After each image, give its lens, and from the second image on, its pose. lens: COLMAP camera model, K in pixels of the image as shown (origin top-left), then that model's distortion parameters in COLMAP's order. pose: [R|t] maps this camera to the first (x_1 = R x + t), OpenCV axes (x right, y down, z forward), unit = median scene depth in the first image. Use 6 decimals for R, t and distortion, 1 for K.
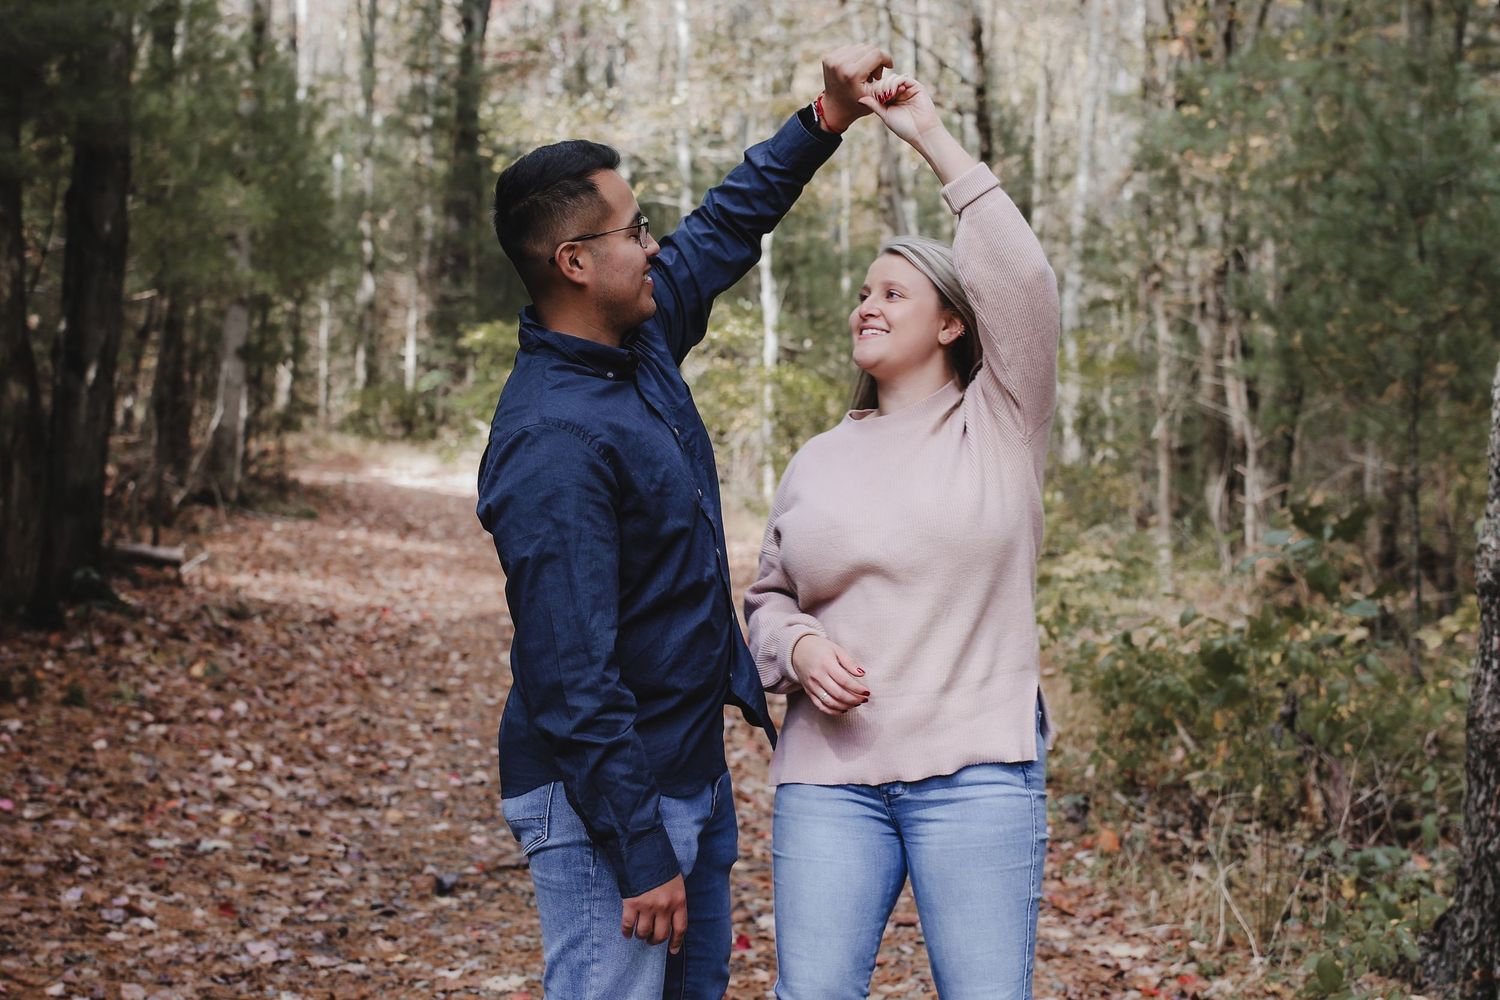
lens RADIAL K [[2448.9, 0, 750.0], [0, 2448.9, 500.0], [0, 0, 1]] dist [-0.022742, -0.066901]
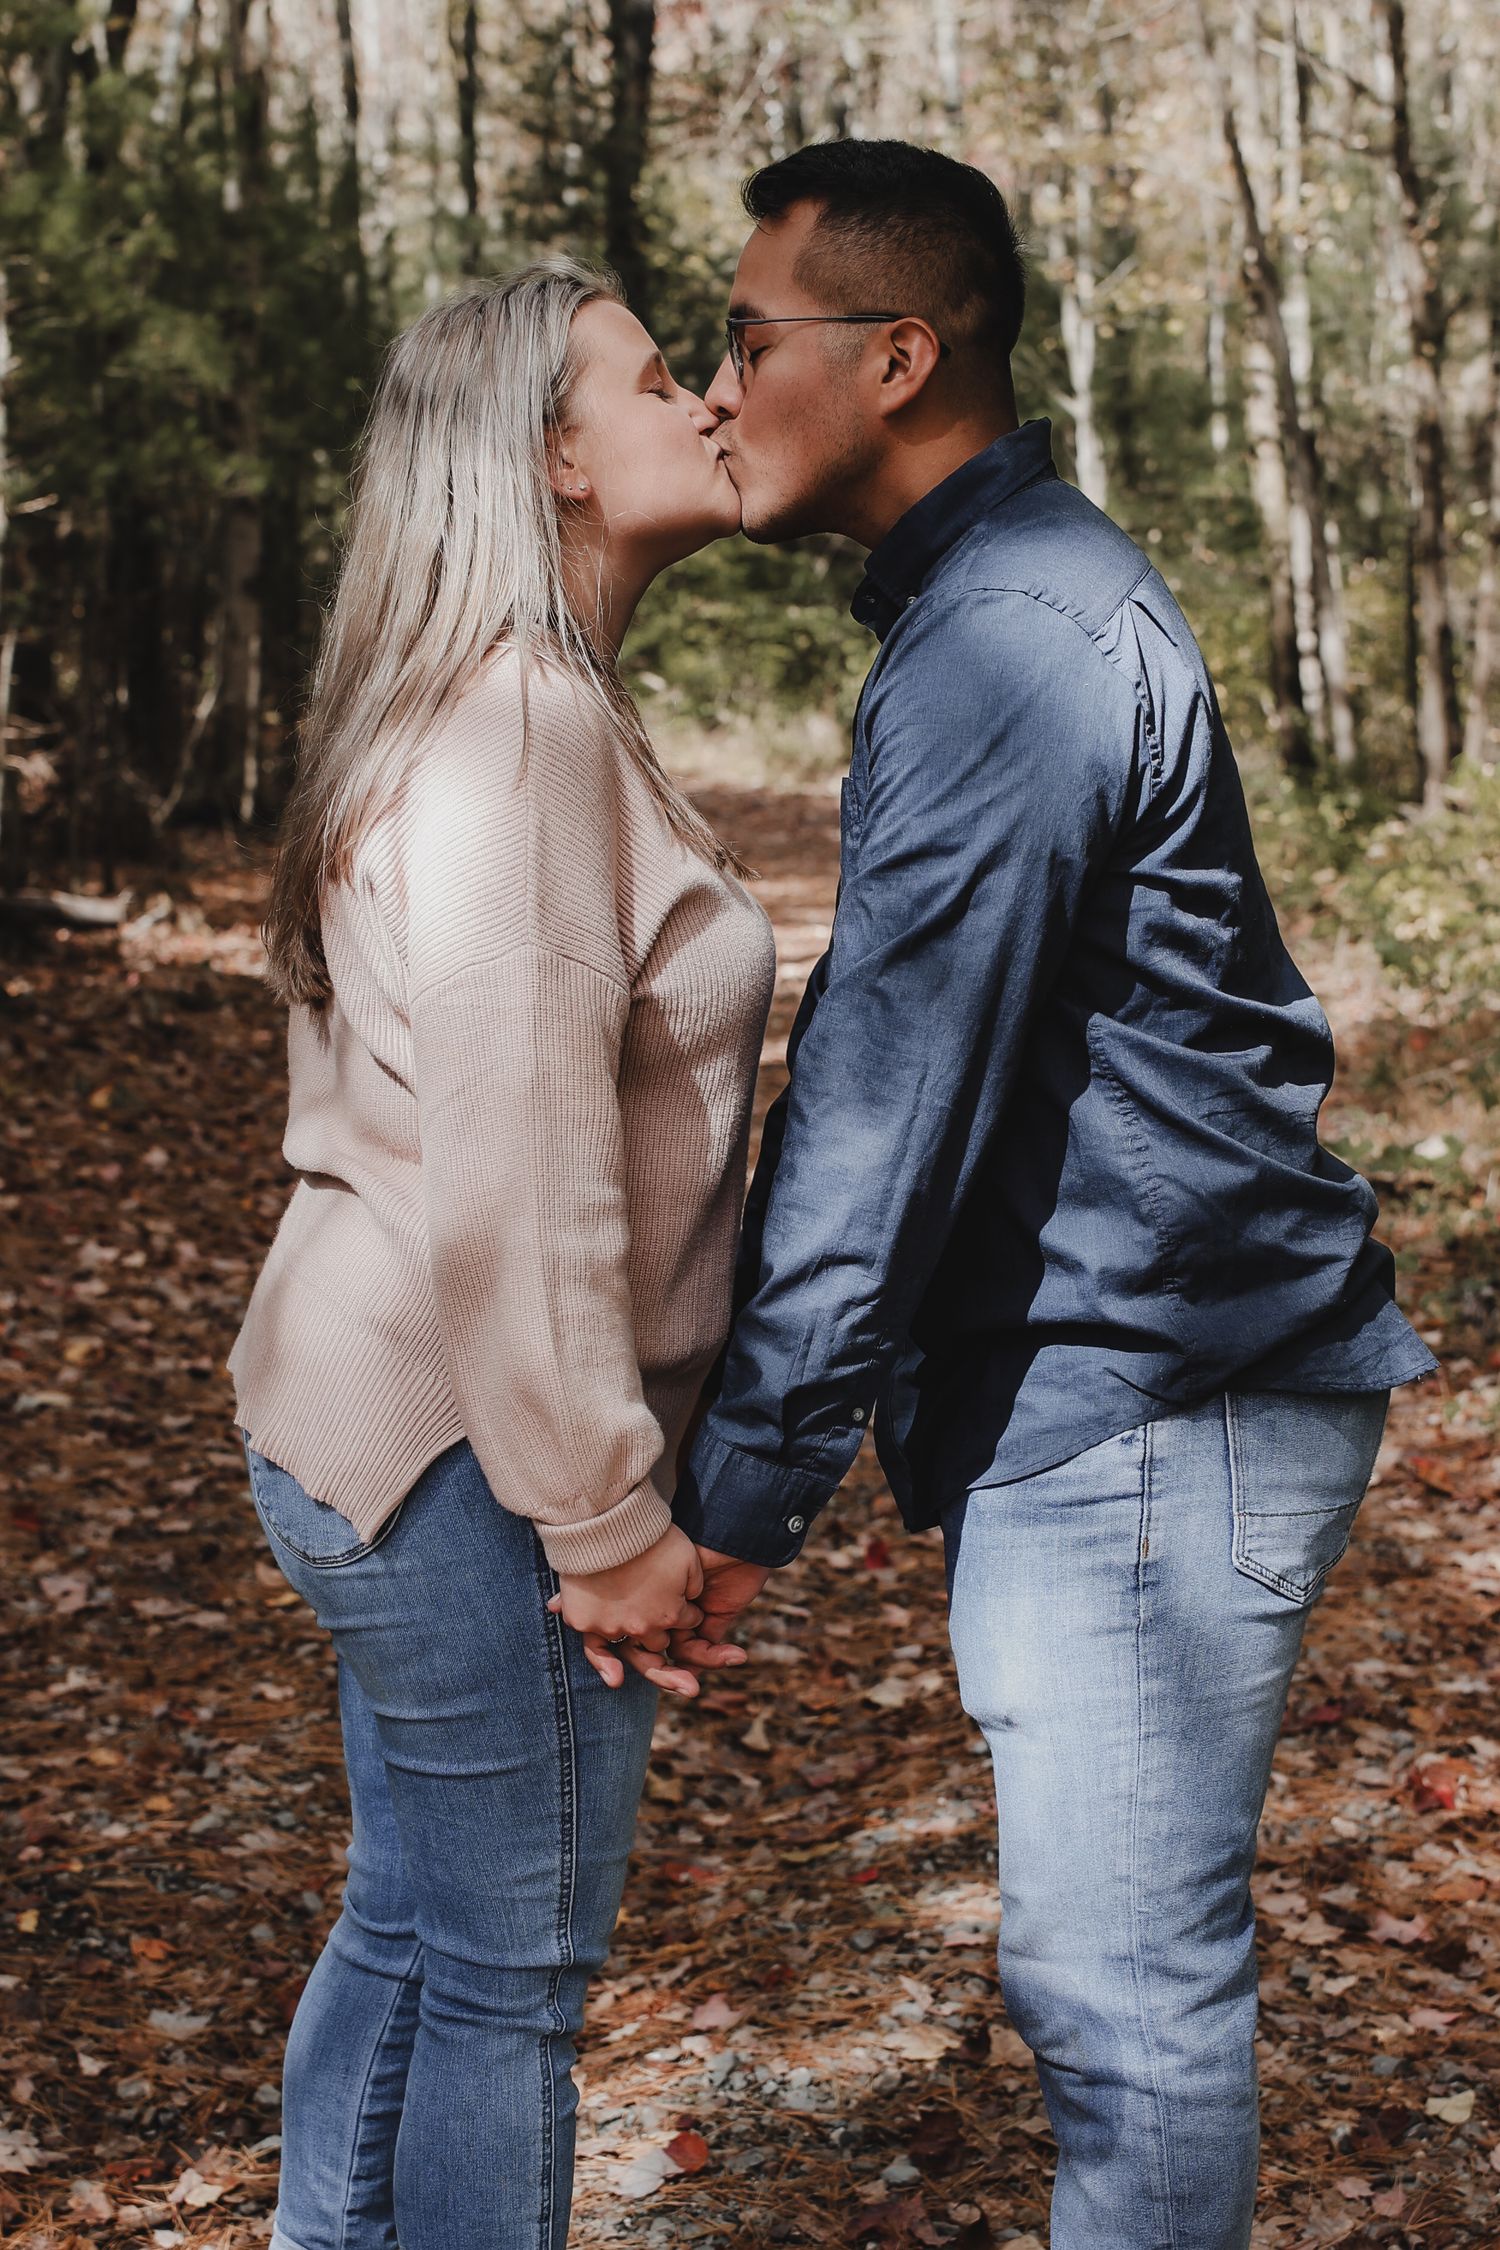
lens RADIAL K [[3618.3, 0, 745.3], [0, 3618.3, 1210.2], [0, 0, 1]] dist [-0.039203, -0.057647]
pose [[0.993799, -0.023996, -0.108574, 0.048684], [0.036584, 0.992636, 0.115482, -0.004651], [0.105003, -0.118738, 0.987358, 0.104234]]
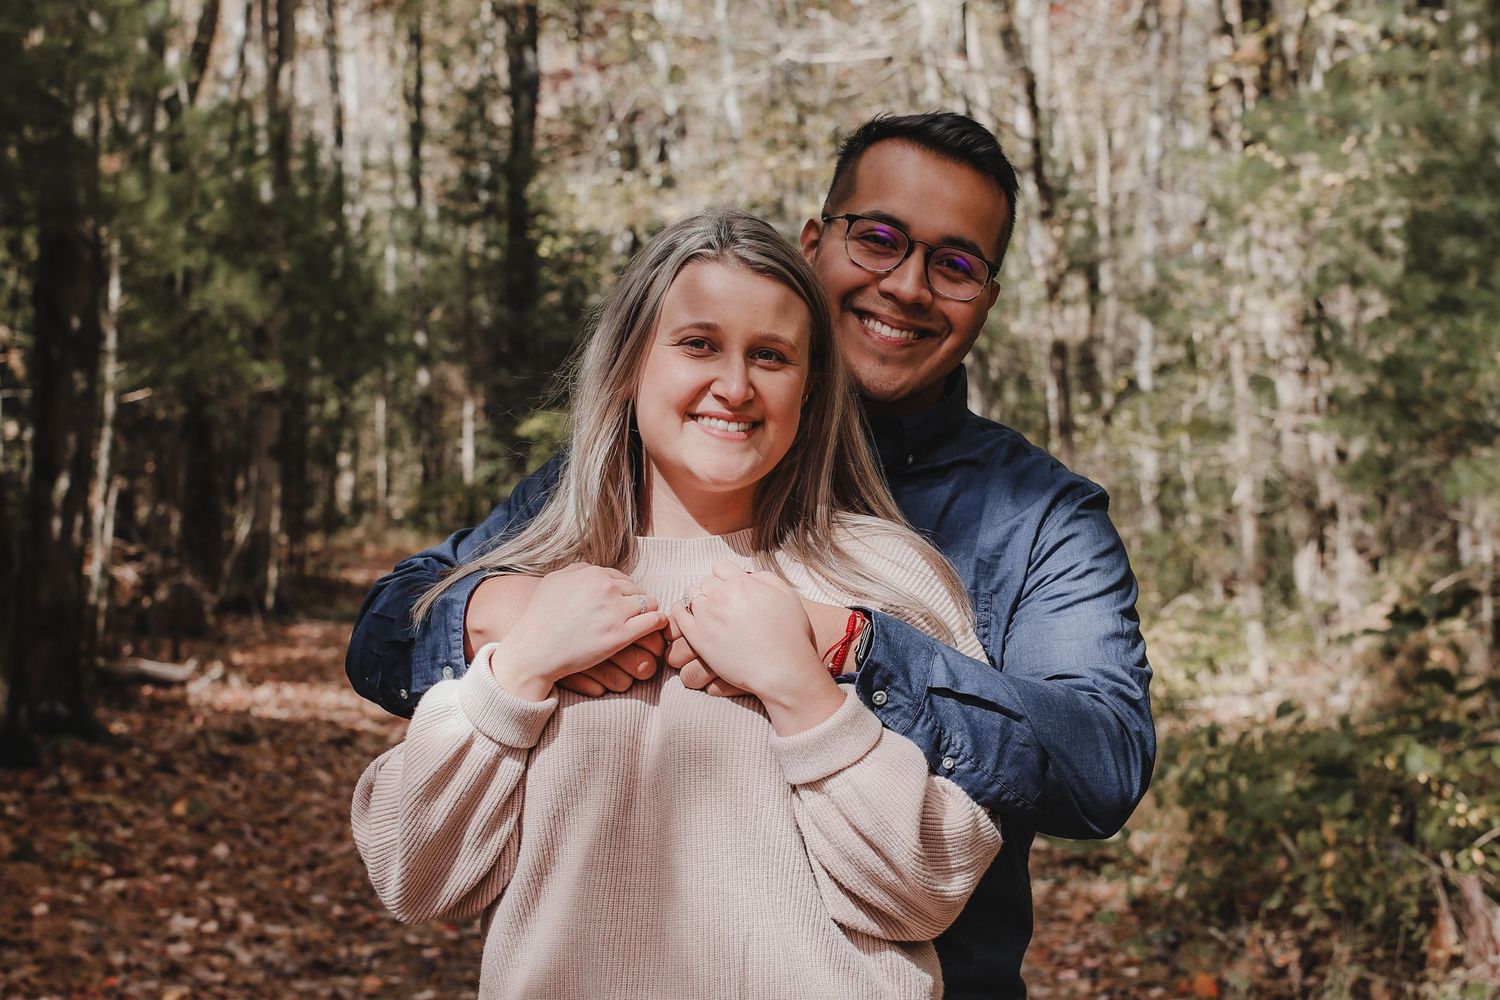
lens RADIAL K [[2412.2, 0, 750.0], [0, 2412.2, 500.0], [0, 0, 1]] dist [-0.039203, -0.057647]
pose [[0.998510, -0.041453, -0.035492, 0.023263], [0.040325, 0.998676, -0.031927, -0.008305], [0.036769, 0.030449, 0.998860, 0.141366]]
